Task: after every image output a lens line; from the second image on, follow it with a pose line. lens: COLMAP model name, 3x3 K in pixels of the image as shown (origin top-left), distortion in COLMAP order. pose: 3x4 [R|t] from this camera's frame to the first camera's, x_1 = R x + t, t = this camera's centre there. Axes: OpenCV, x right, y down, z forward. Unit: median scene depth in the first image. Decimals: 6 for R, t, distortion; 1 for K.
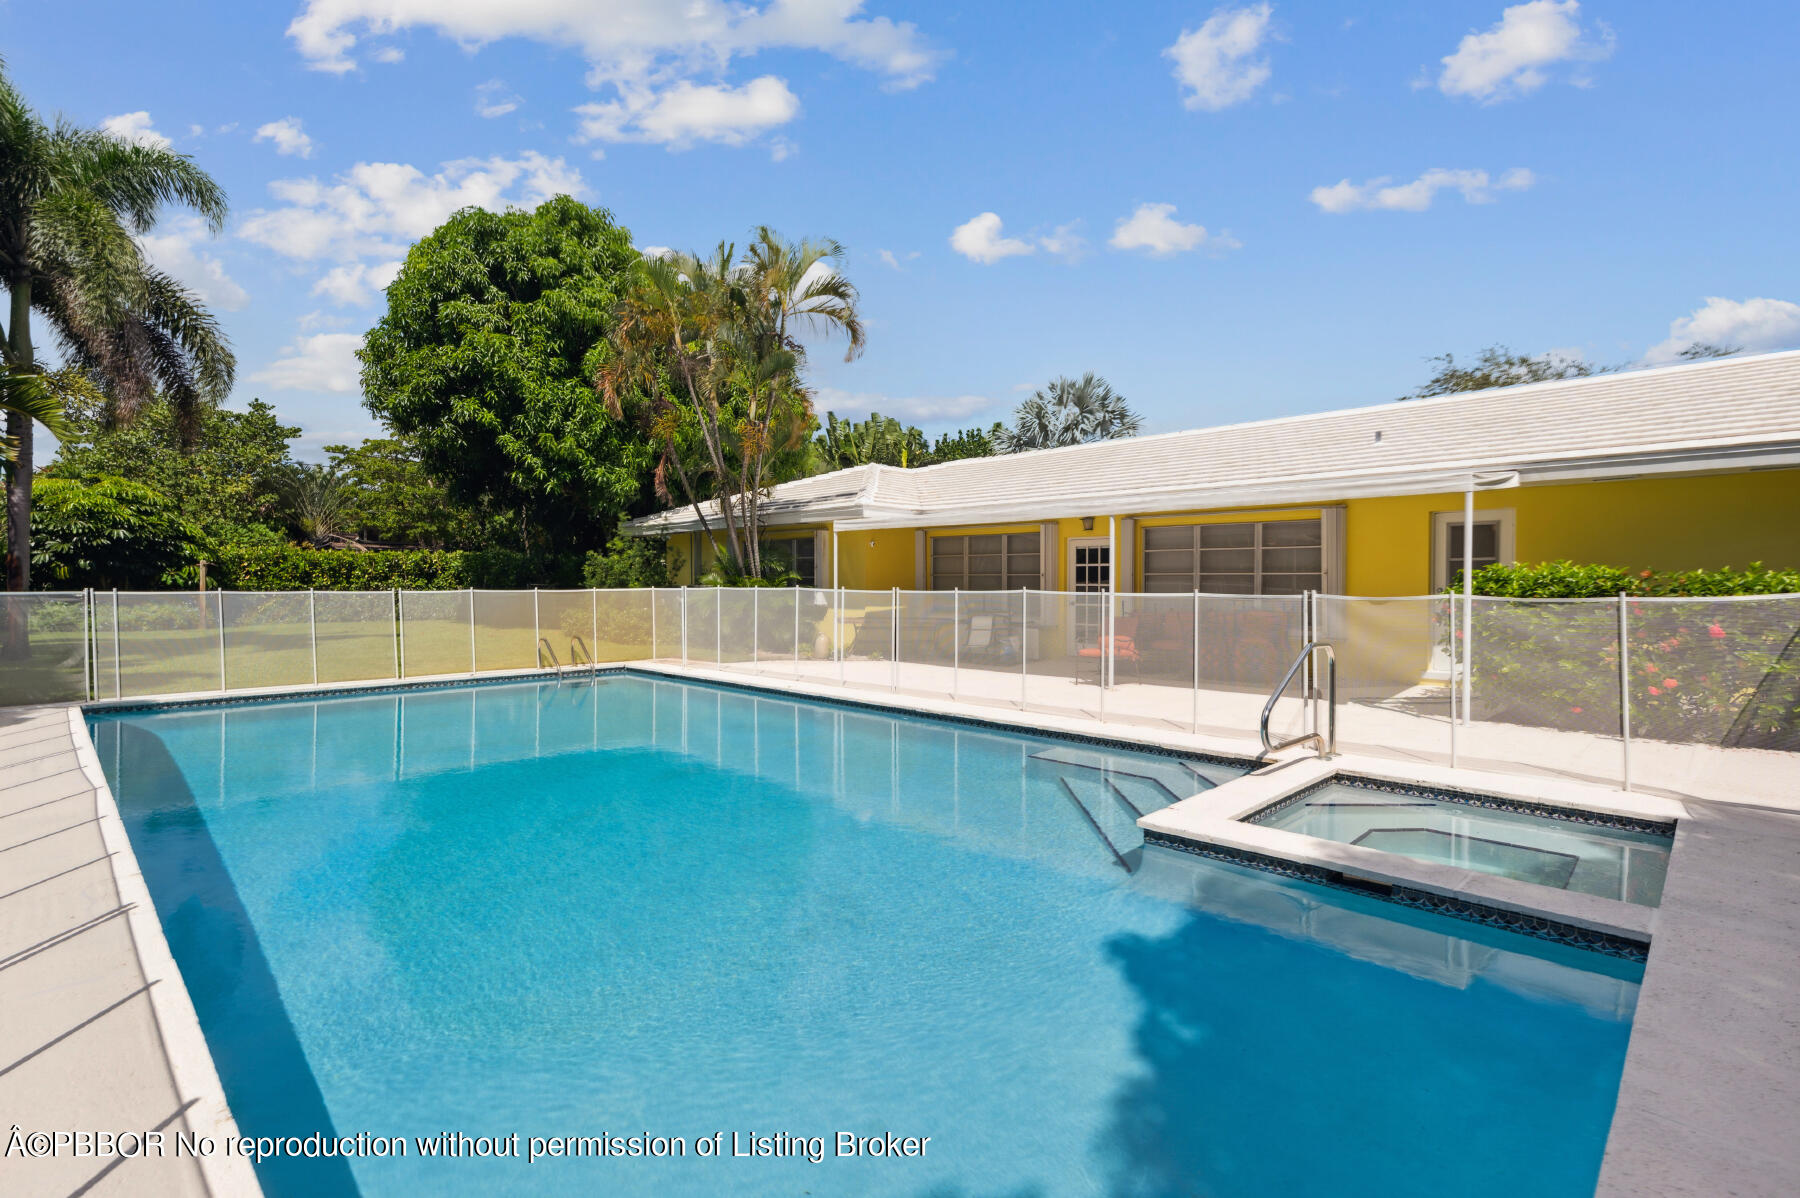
lens RADIAL K [[854.3, 0, 897.7], [0, 854.3, 596.9], [0, 0, 1]] dist [-0.000270, -0.000822]
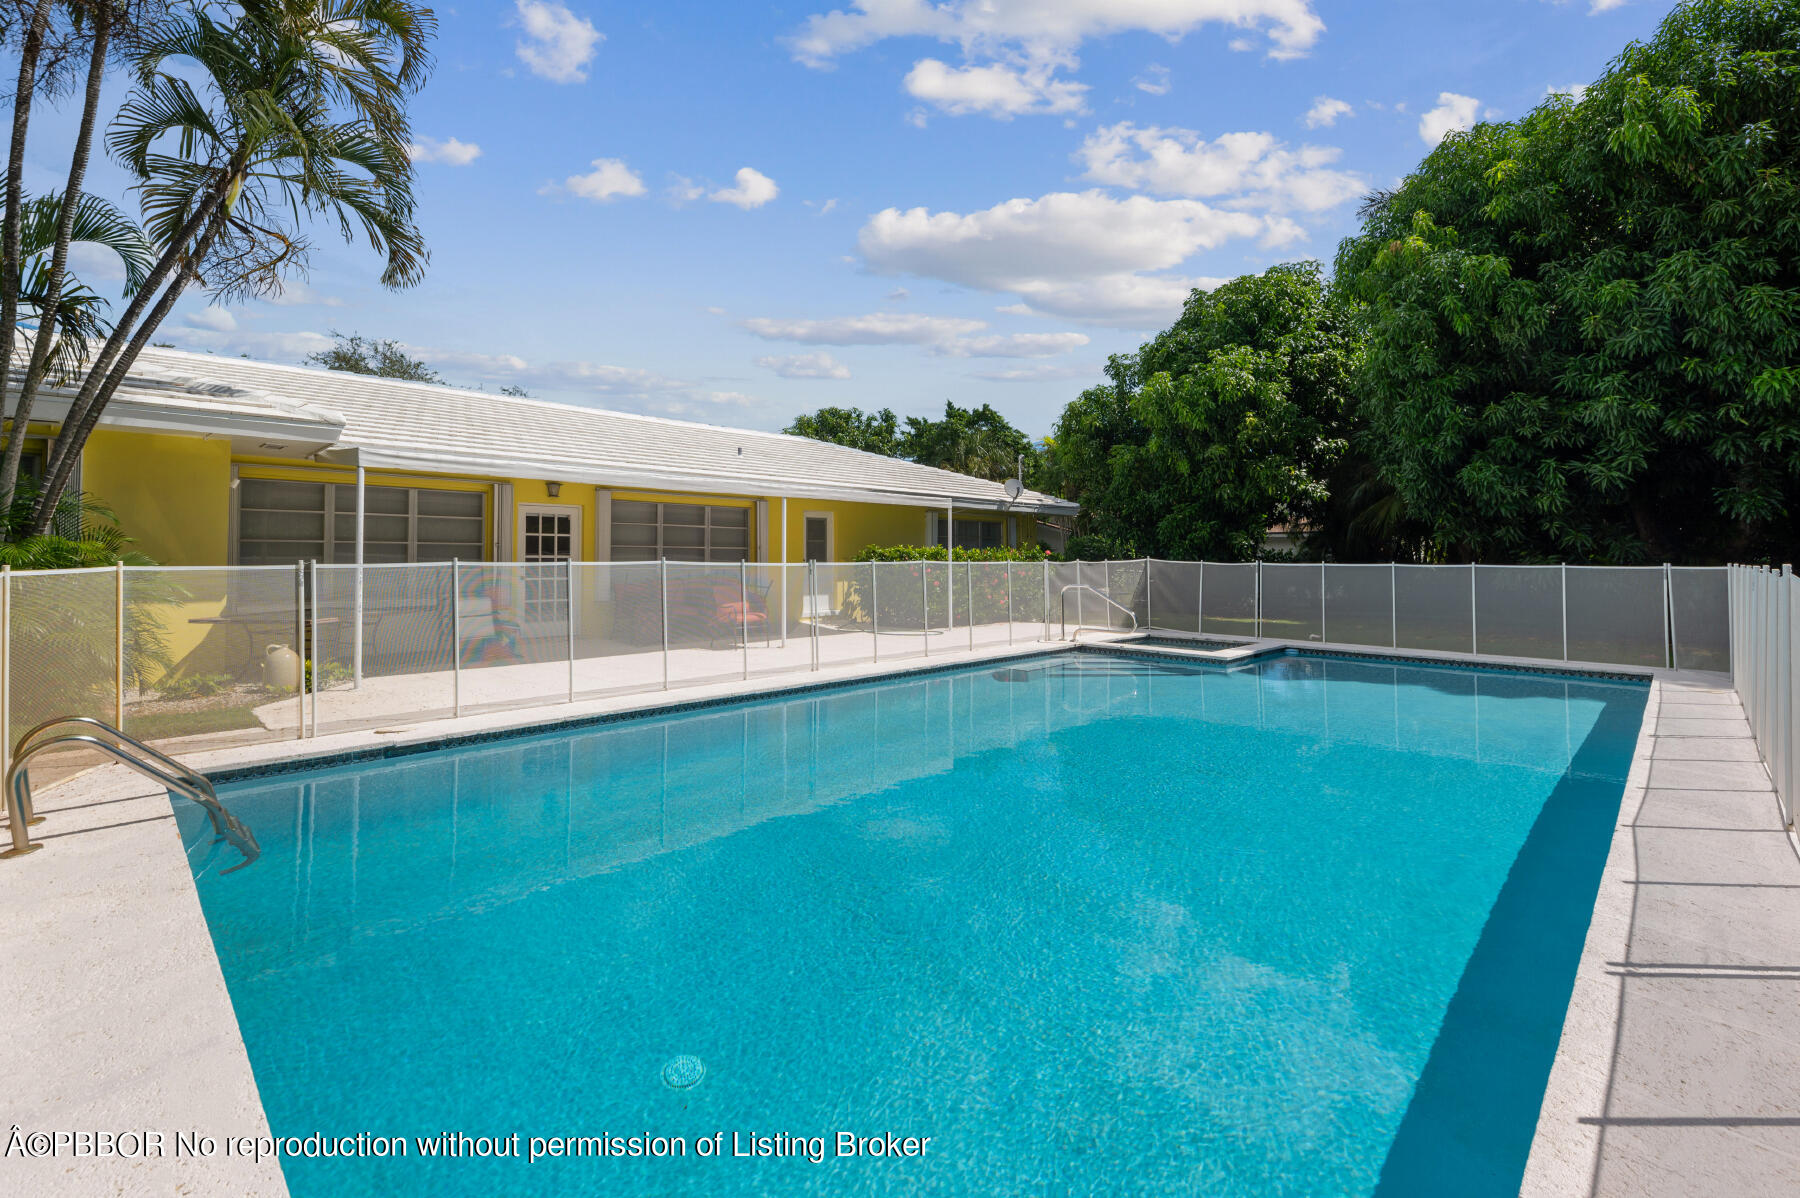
lens RADIAL K [[820.0, 0, 879.4], [0, 820.0, 534.9], [0, 0, 1]] dist [0.002570, 0.000393]
pose [[-0.035370, 0.023904, 0.999088, -0.552692], [0.013678, 0.999632, -0.023432, -0.009737], [-0.999281, 0.012837, -0.035684, 0.570606]]
